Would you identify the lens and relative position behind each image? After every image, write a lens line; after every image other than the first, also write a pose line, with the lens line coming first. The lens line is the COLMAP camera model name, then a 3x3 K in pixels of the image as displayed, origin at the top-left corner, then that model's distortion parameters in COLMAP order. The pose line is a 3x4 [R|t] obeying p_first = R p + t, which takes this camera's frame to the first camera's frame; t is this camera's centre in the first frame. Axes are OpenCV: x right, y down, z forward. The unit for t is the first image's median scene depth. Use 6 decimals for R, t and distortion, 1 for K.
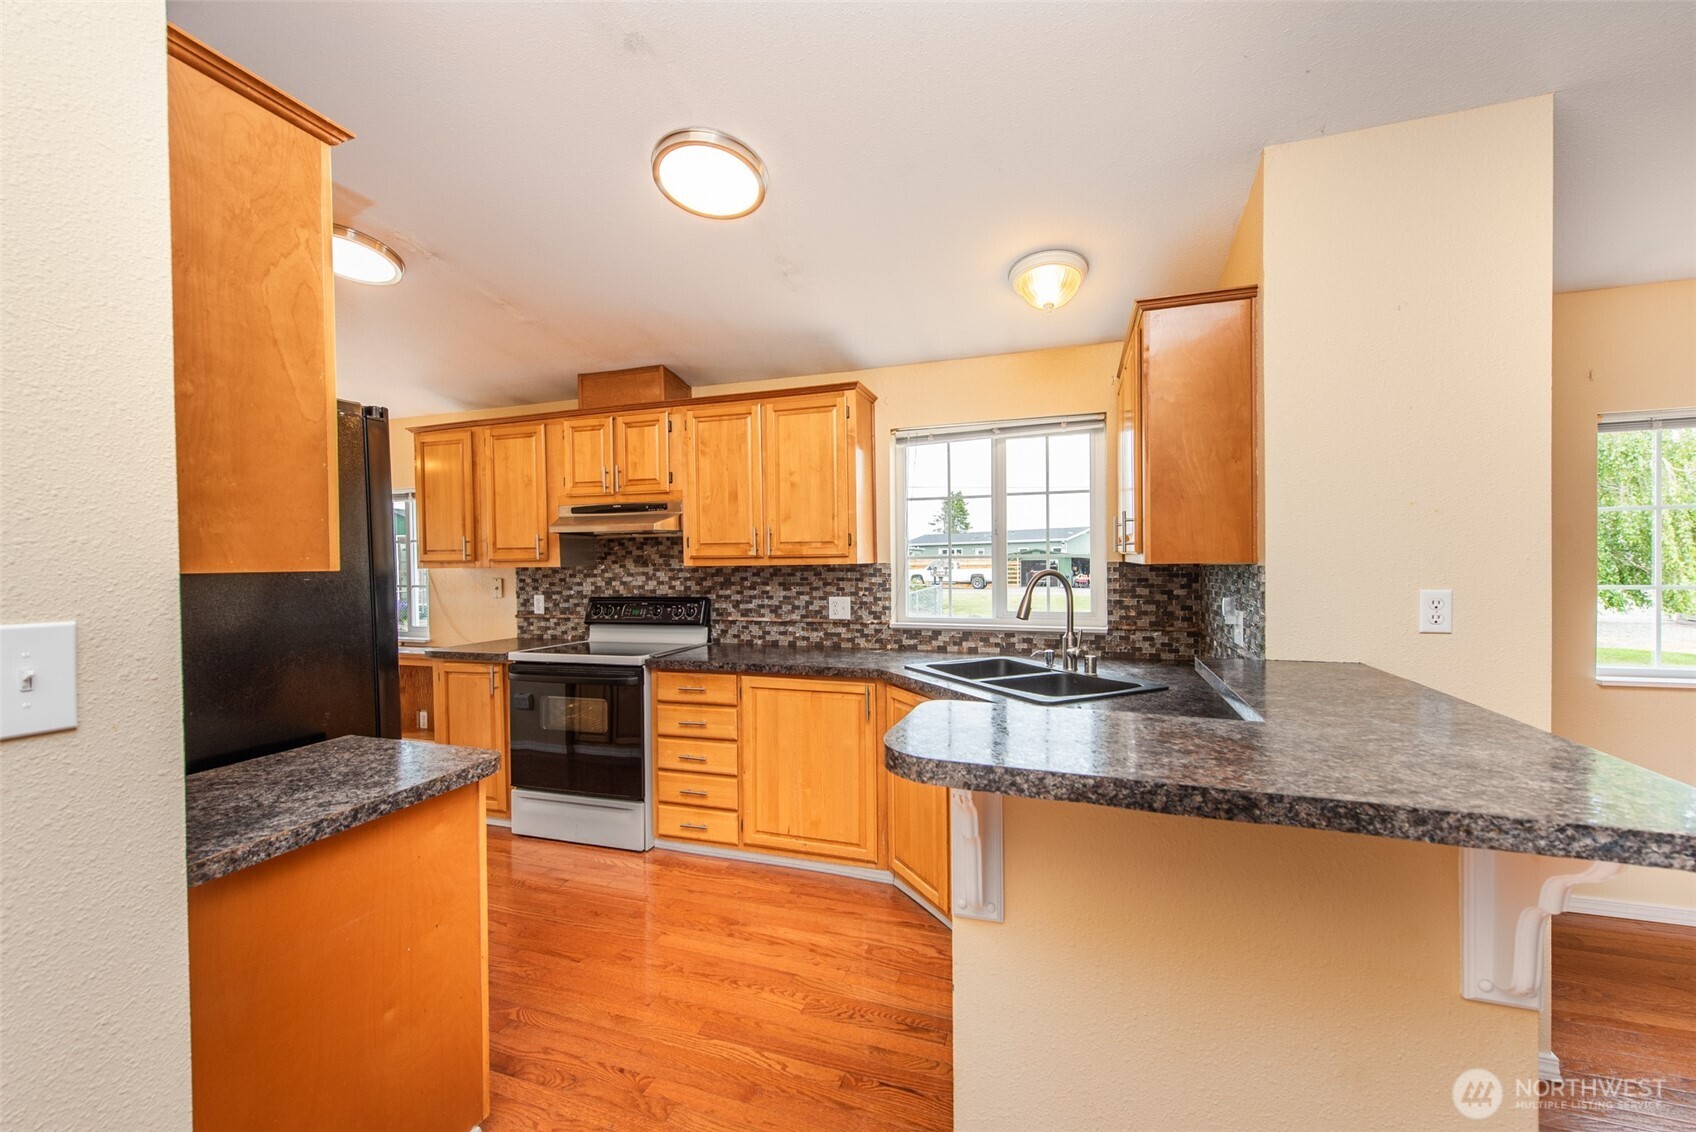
lens RADIAL K [[669.4, 0, 850.6], [0, 669.4, 570.3], [0, 0, 1]] dist [0.003314, 0.000059]
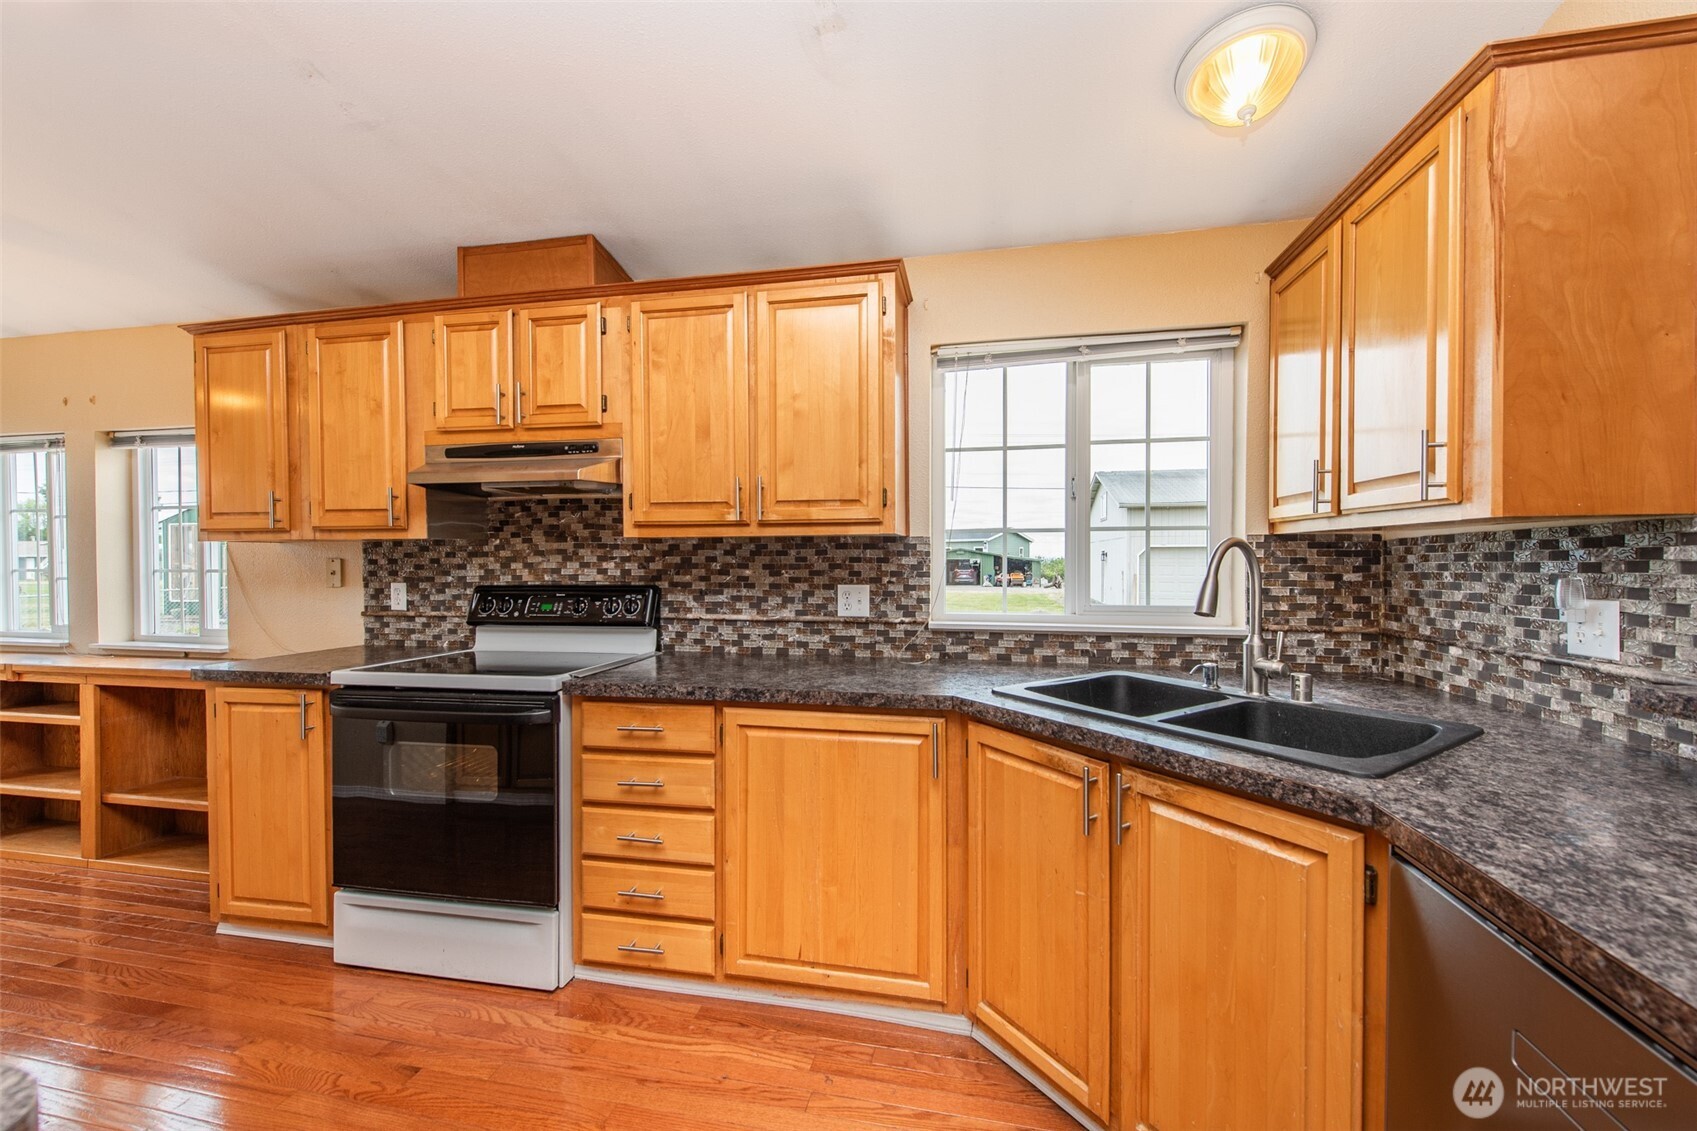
lens RADIAL K [[673.0, 0, 855.6], [0, 673.0, 565.2], [0, 0, 1]] dist [0.007788, 0.000046]
pose [[0.992690, 0.006951, 0.120494, -0.101231], [-0.006346, 0.999965, -0.005410, 0.023499], [-0.120527, 0.004606, 0.992699, 0.309054]]
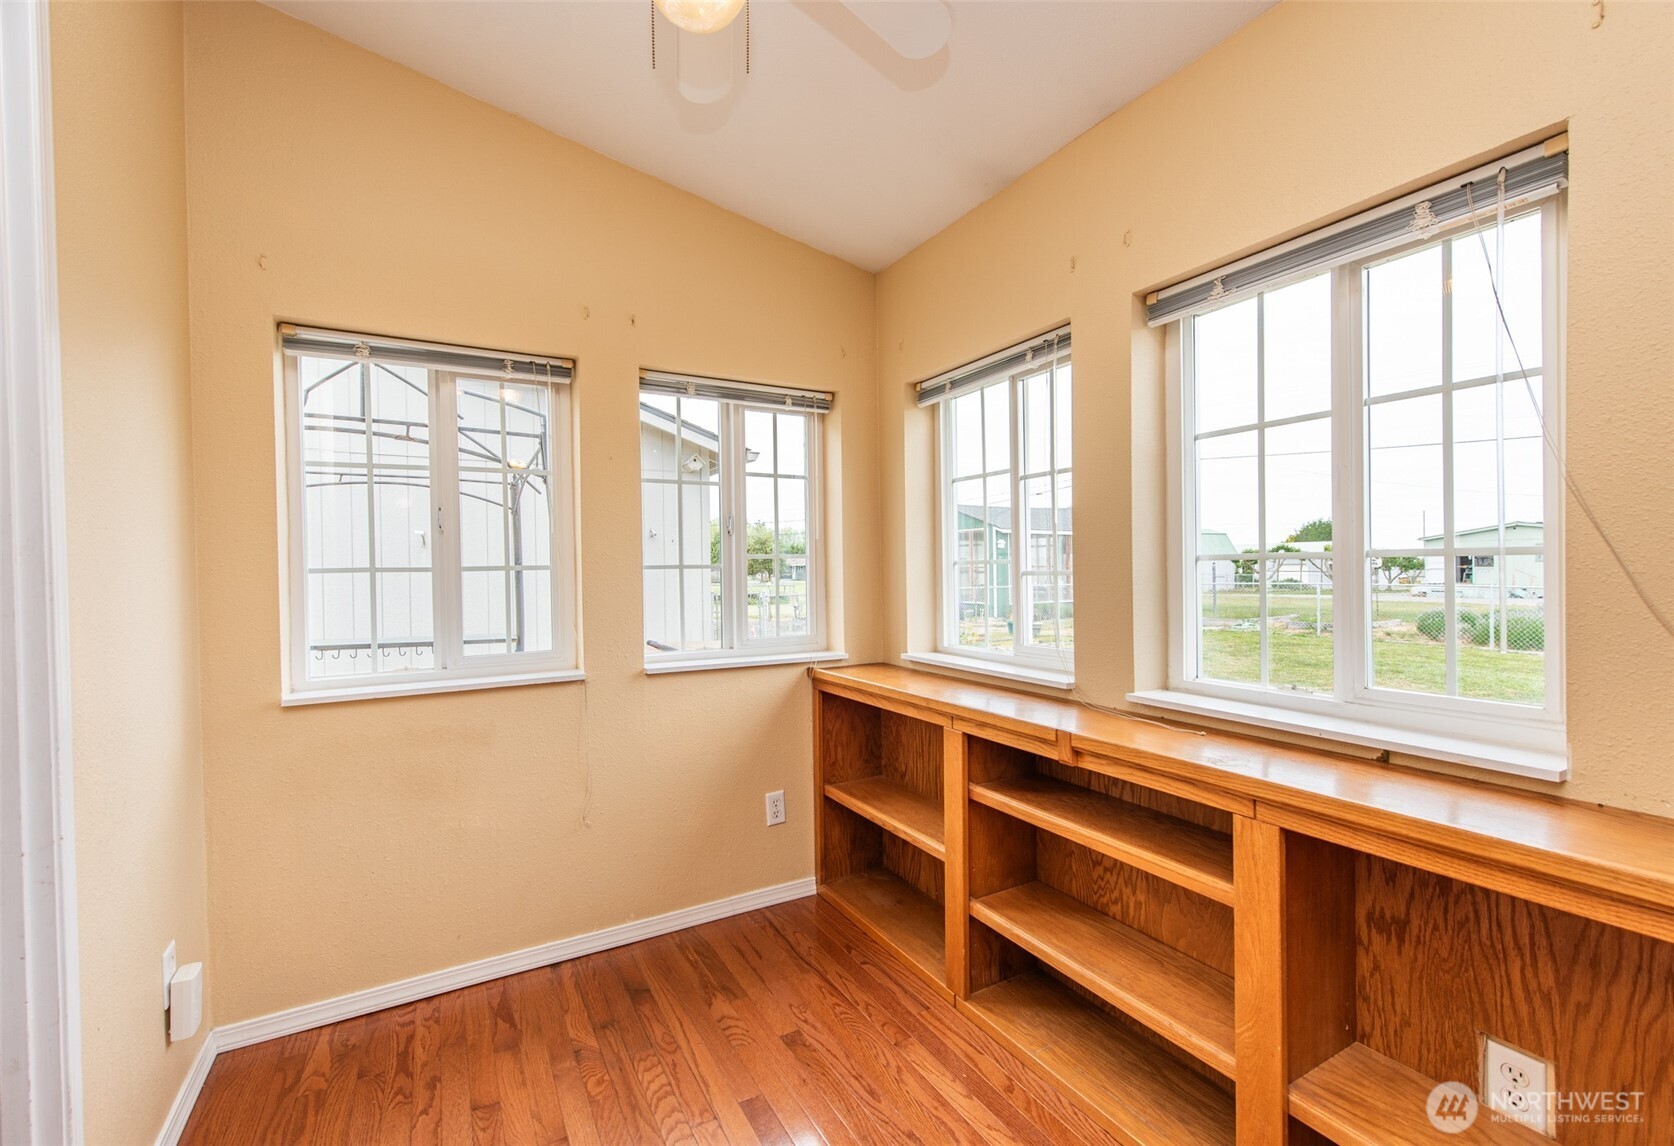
lens RADIAL K [[726.3, 0, 834.8], [0, 726.3, 576.6], [0, 0, 1]] dist [0.005082, 0.000572]
pose [[0.728951, 0.008260, -0.684516, -0.813828], [-0.004415, 0.999963, 0.007366, 0.043880], [0.684552, -0.002347, 0.728960, 0.813286]]
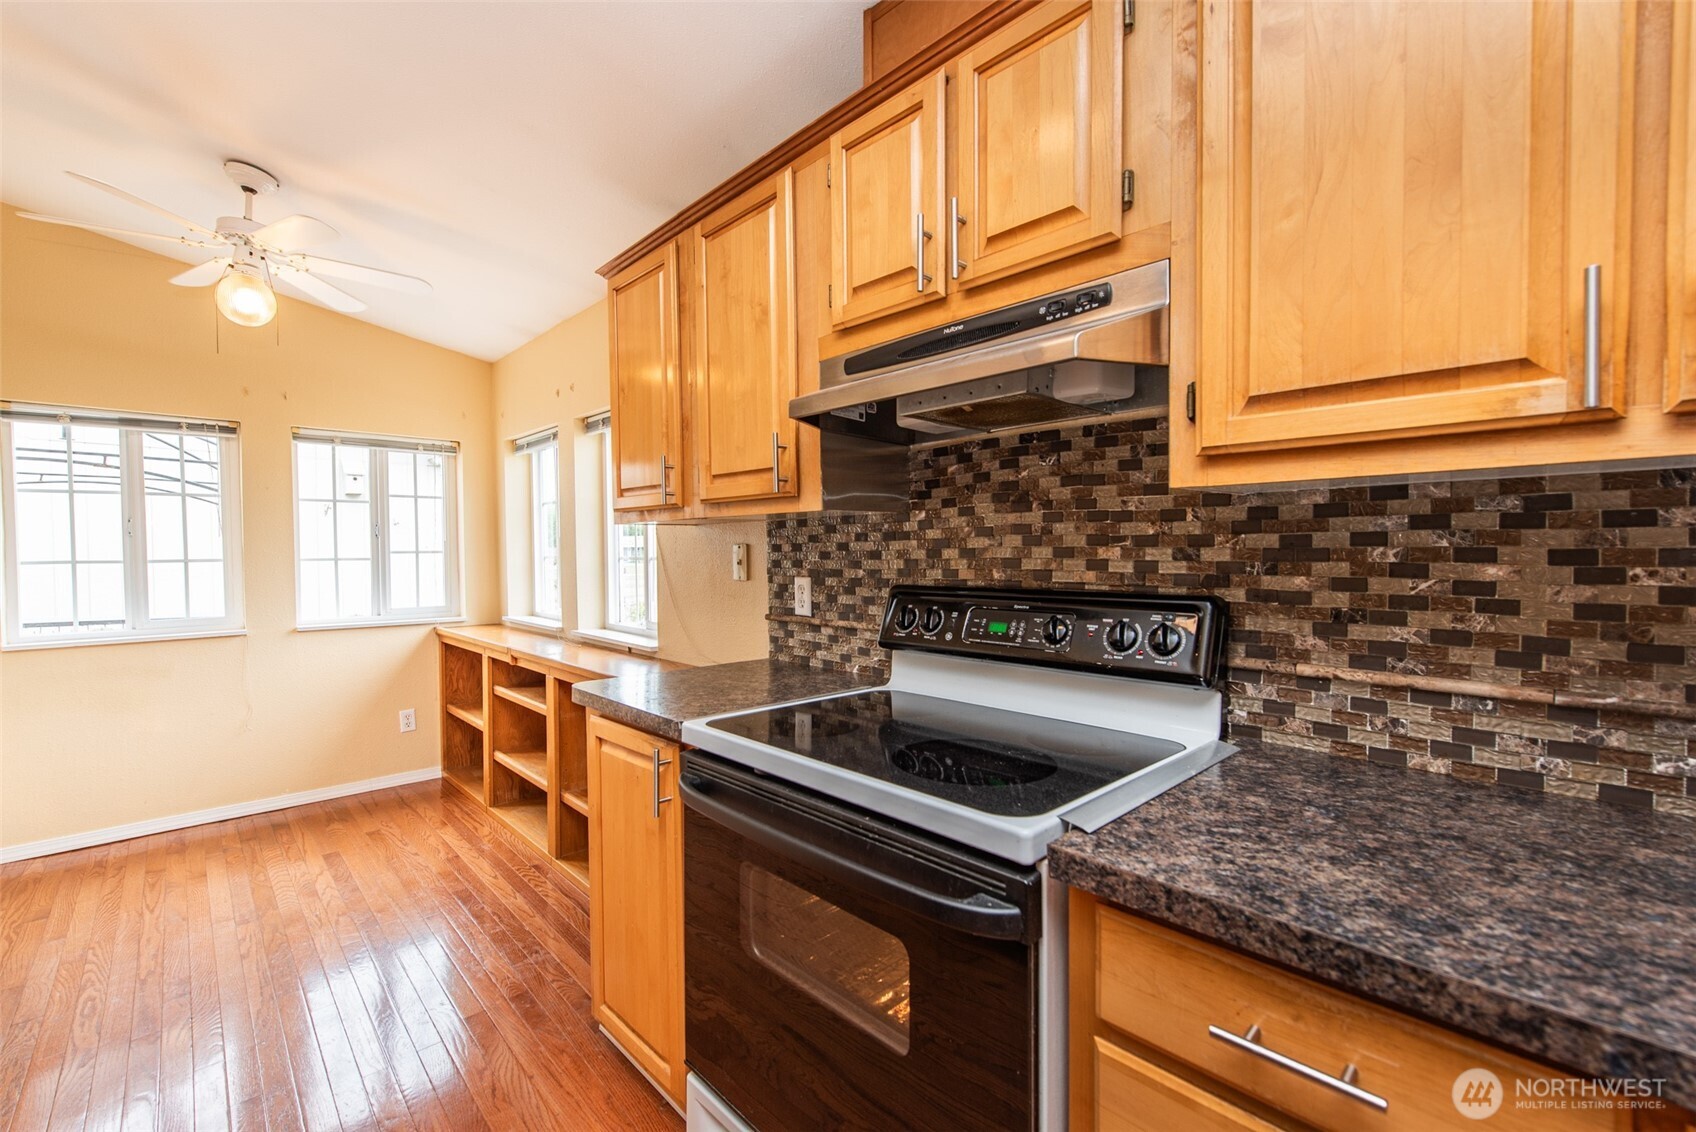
lens RADIAL K [[709.9, 0, 849.1], [0, 709.9, 566.8], [0, 0, 1]] dist [-0.002464, -0.000849]
pose [[0.882021, 0.017780, -0.470875, -0.227440], [-0.011588, 0.999804, 0.016047, 0.024347], [0.471068, -0.008698, 0.882054, 0.666796]]
